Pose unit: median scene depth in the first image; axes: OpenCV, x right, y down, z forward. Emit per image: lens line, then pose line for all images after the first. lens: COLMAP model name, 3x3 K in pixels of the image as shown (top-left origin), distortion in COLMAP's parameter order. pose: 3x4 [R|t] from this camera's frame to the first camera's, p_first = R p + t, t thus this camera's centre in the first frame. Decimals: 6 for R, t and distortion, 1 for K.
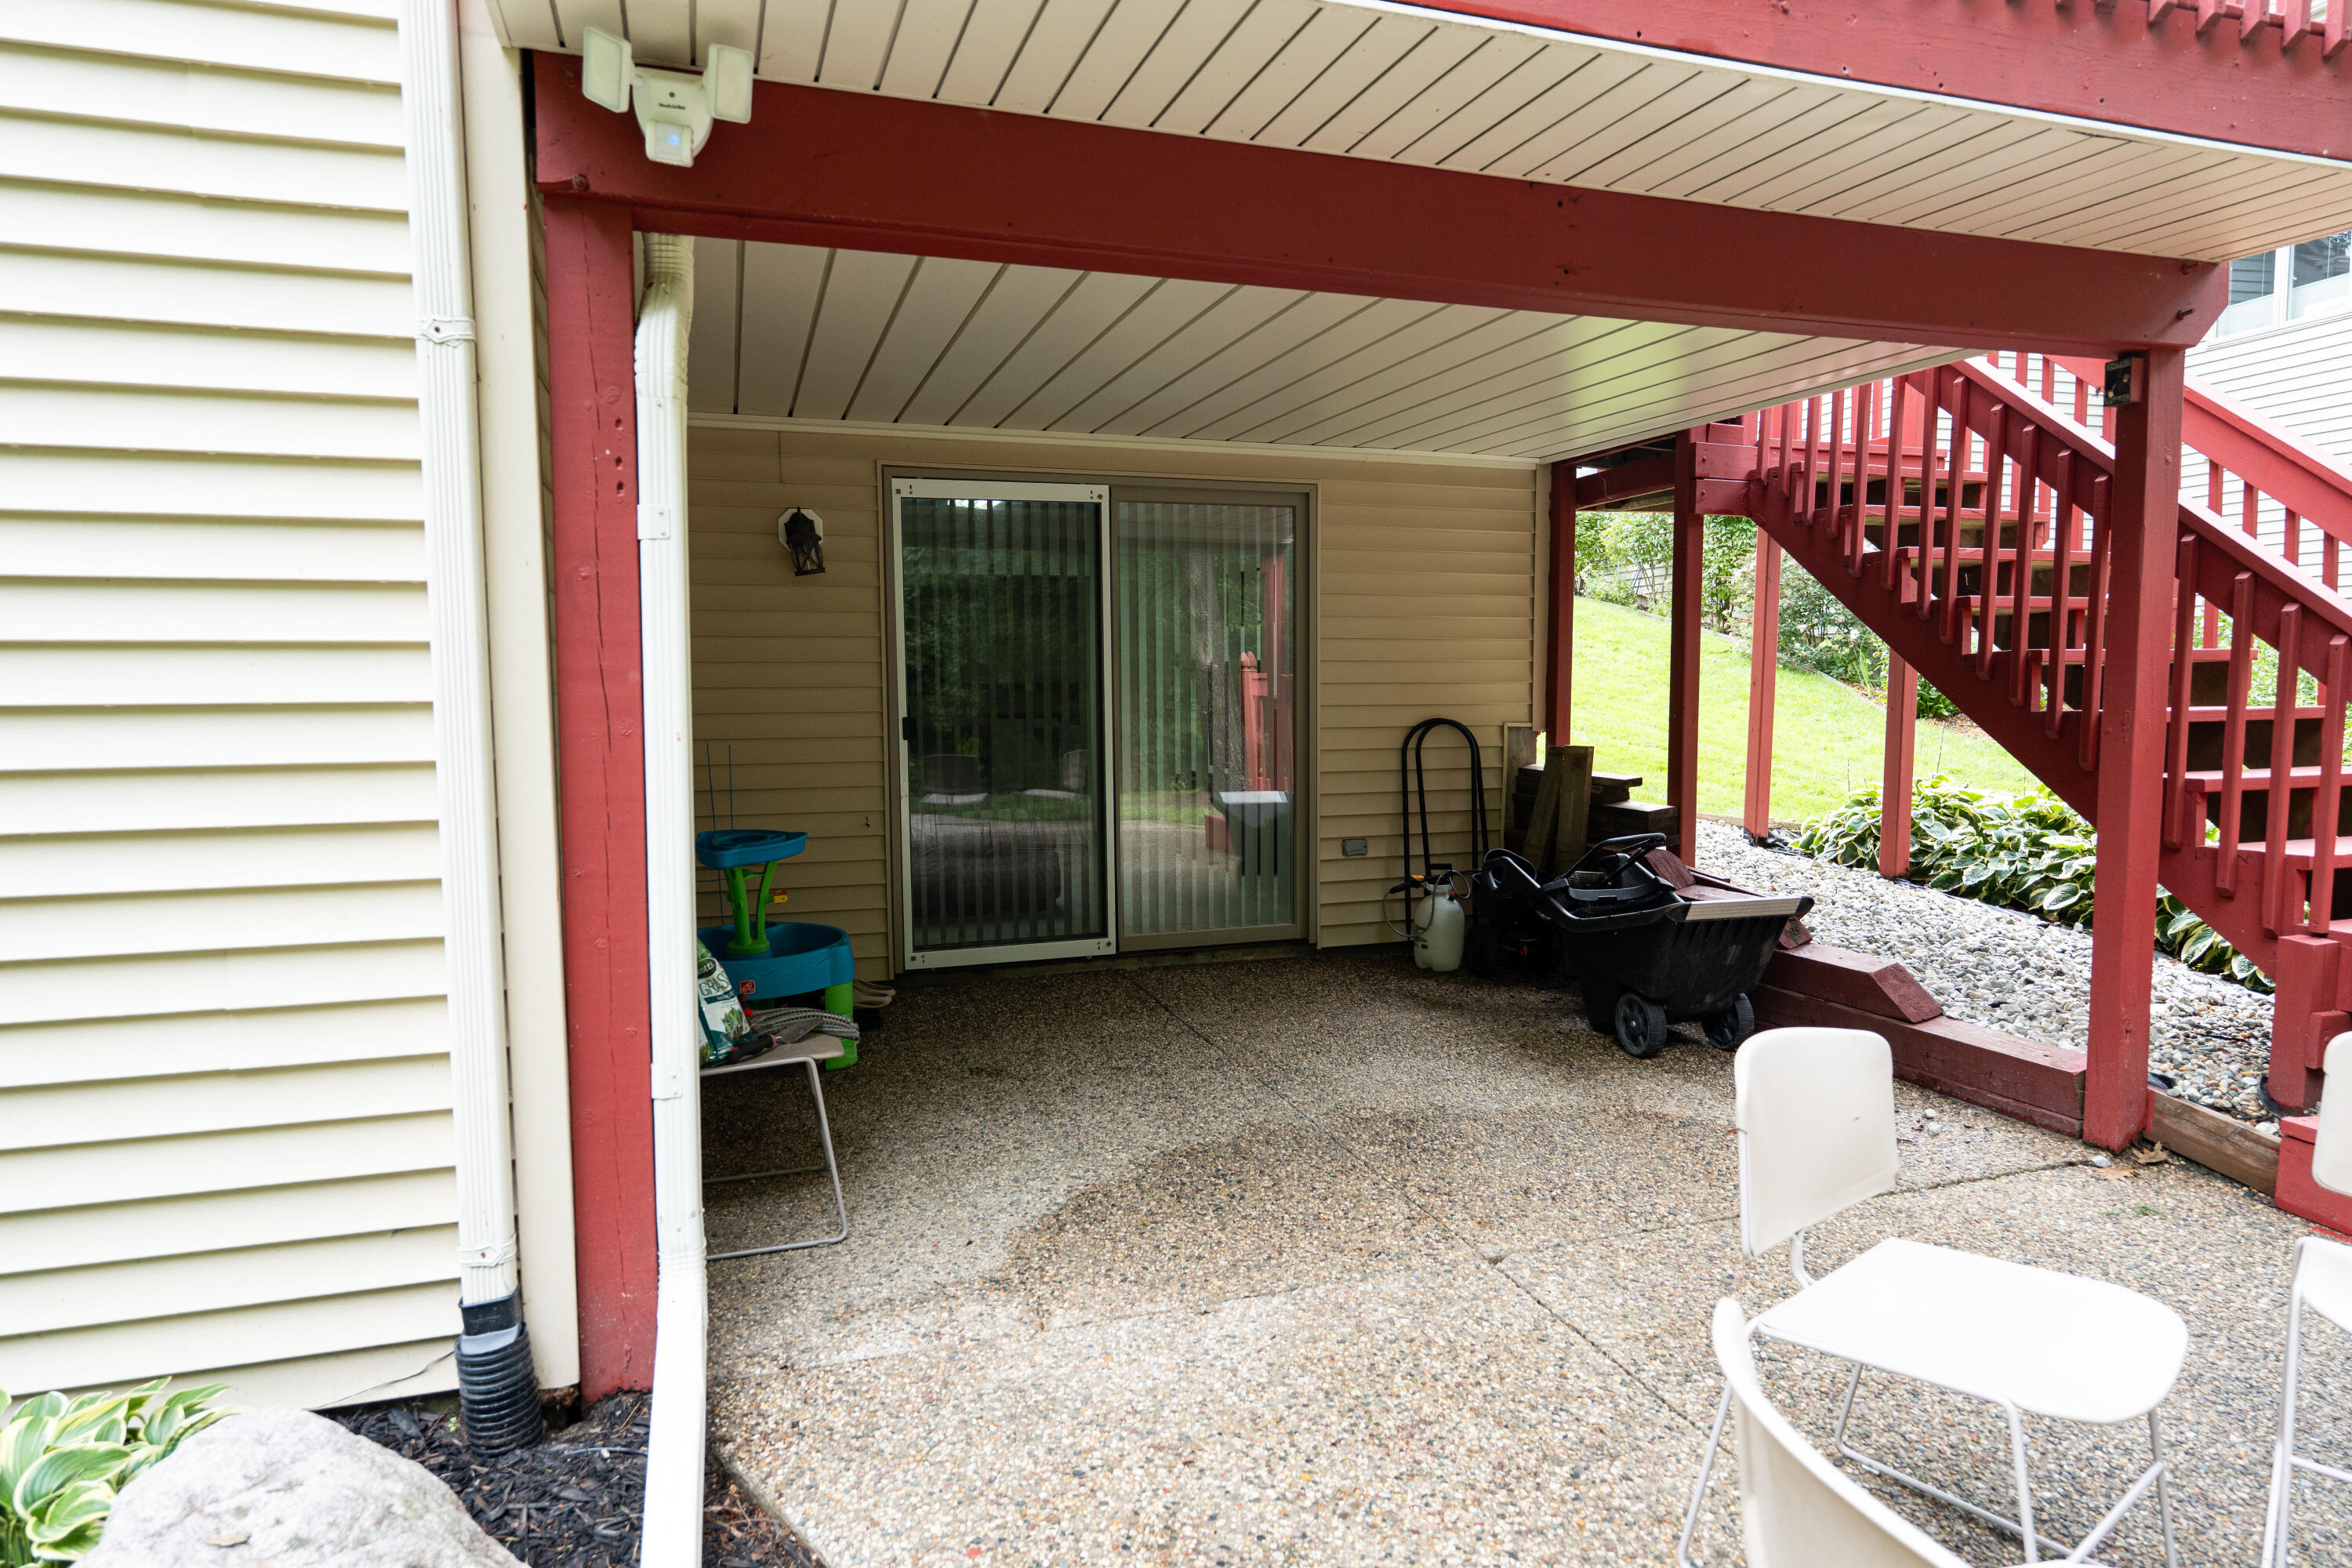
lens RADIAL K [[1343.5, 0, 1169.9], [0, 1343.5, 779.6], [0, 0, 1]] dist [-0.004163, -0.000527]
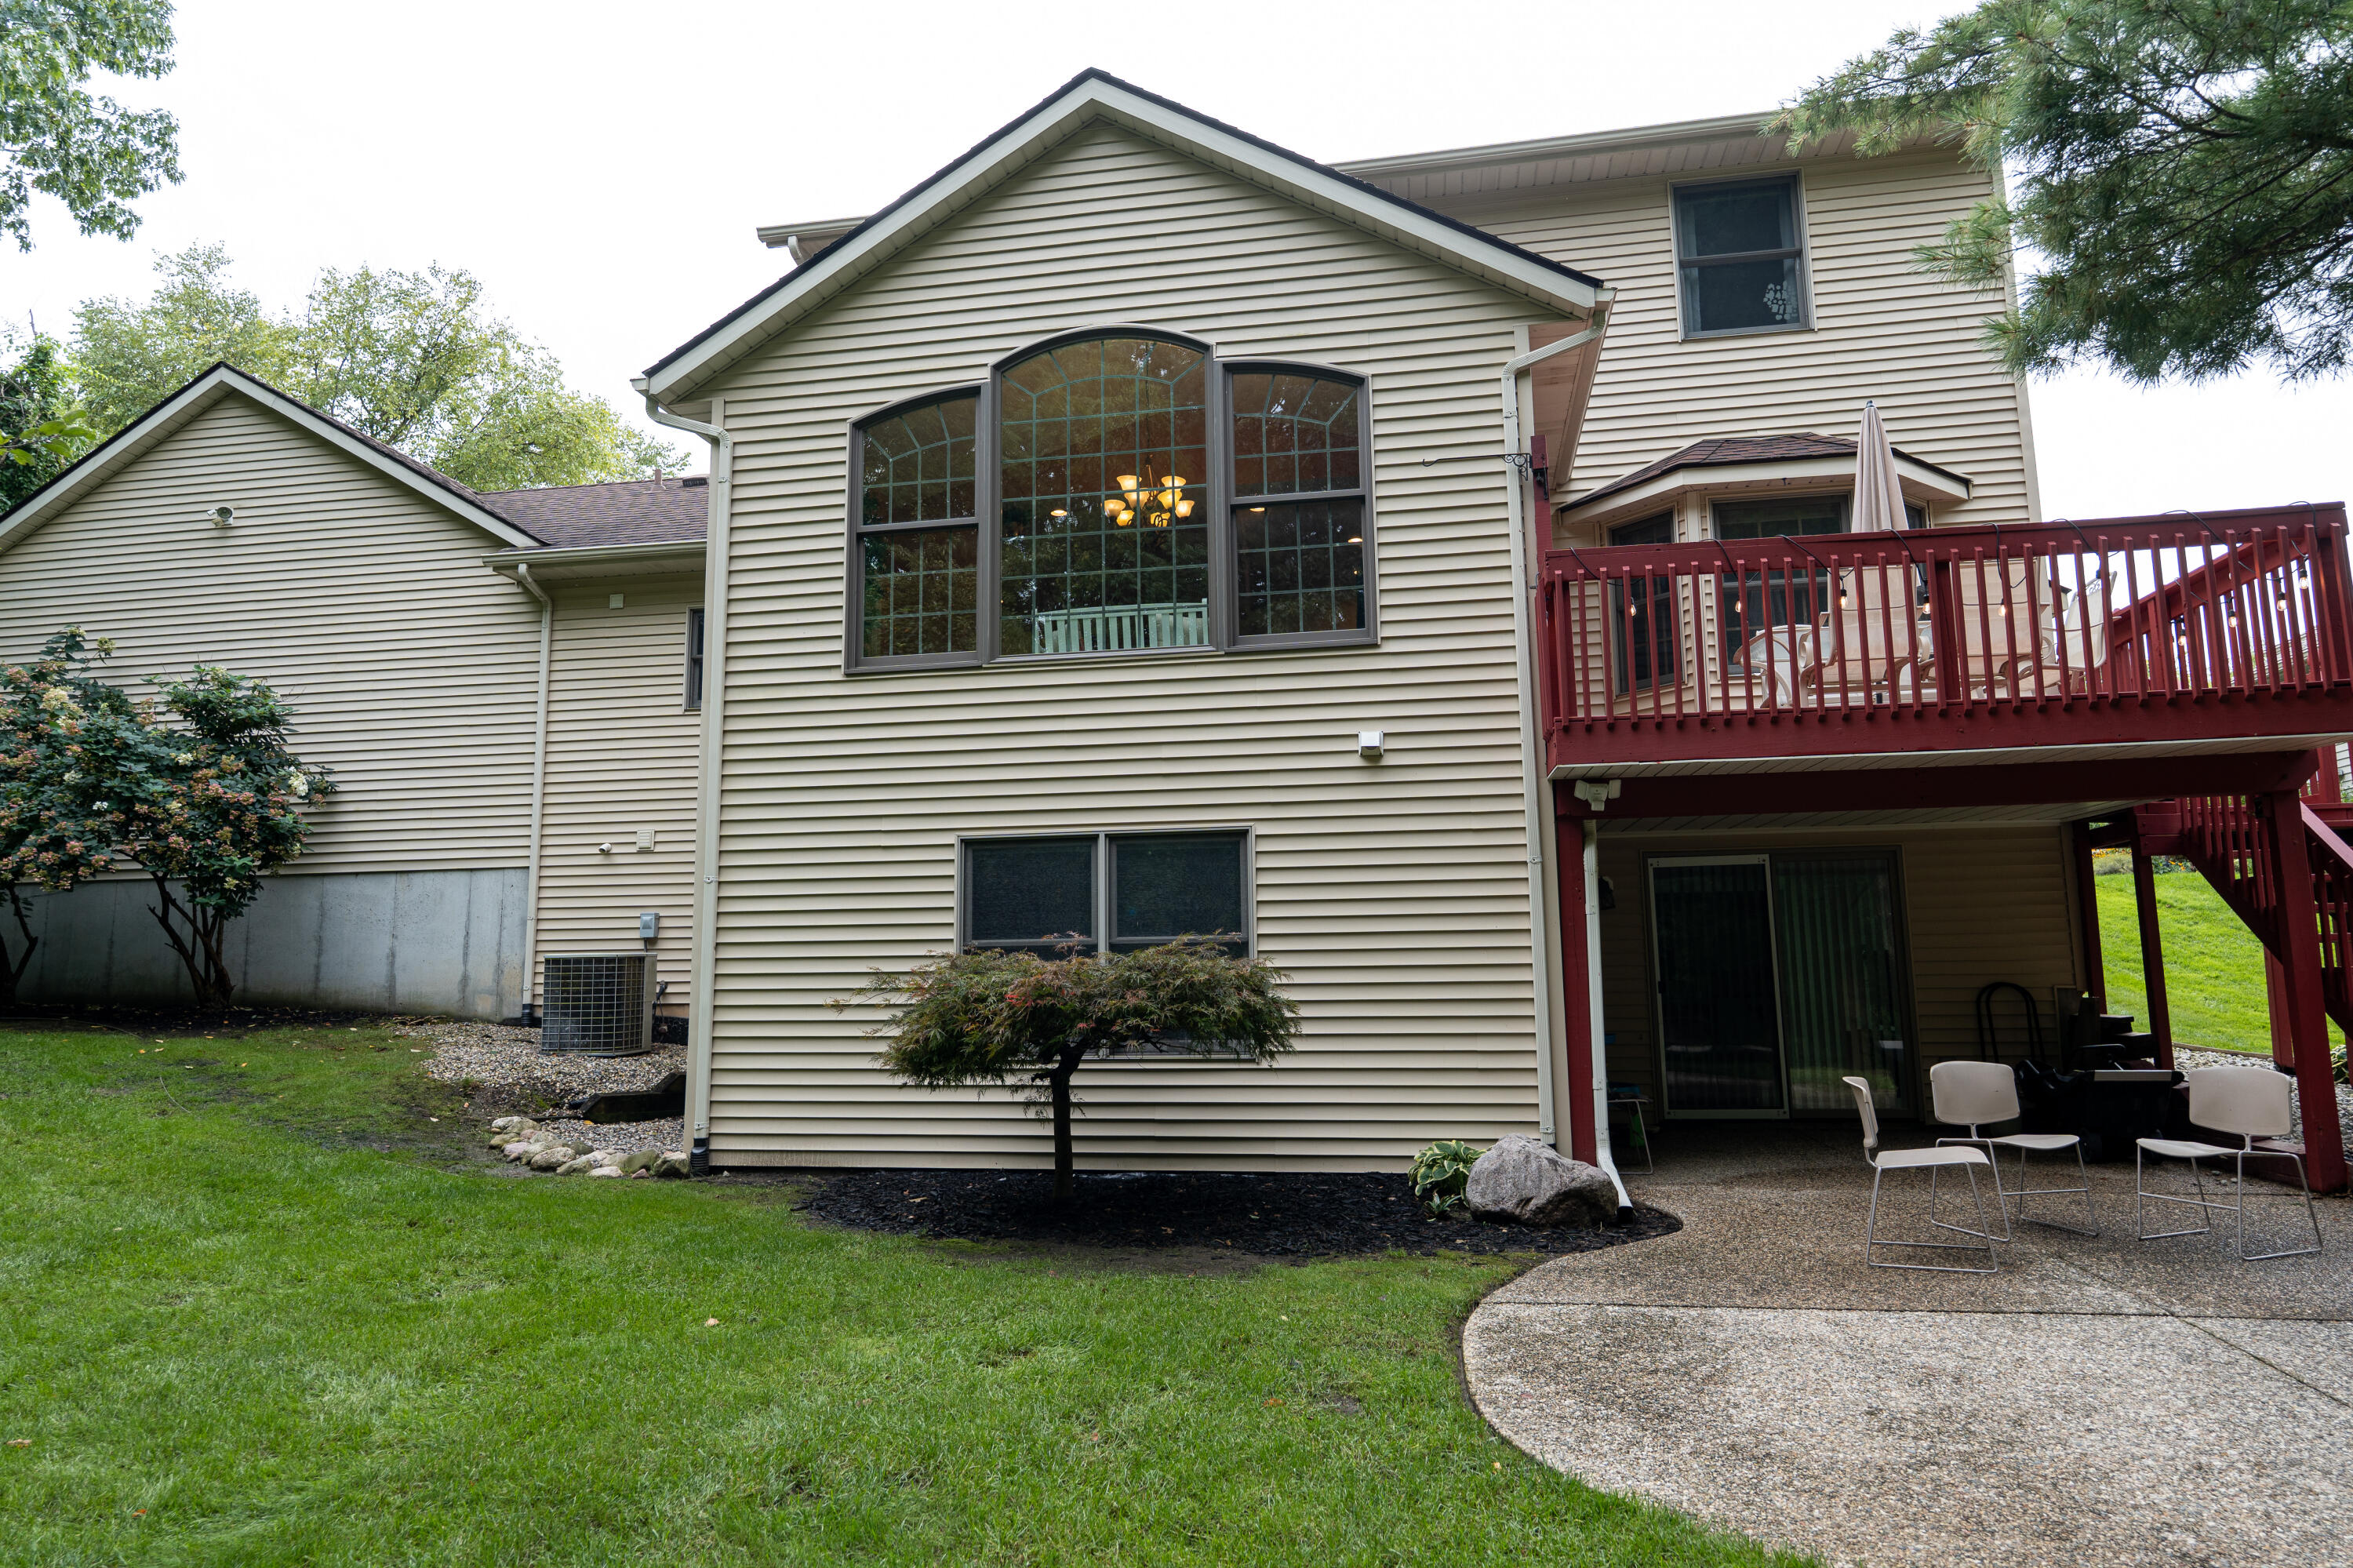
lens RADIAL K [[1344.2, 0, 1193.2], [0, 1344.2, 805.1], [0, 0, 1]] dist [-0.004163, -0.000527]
pose [[0.876294, -0.071018, -0.476513, 0.141094], [-0.027067, 0.980256, -0.195870, 0.092784], [0.481016, 0.184538, 0.857070, -0.940074]]
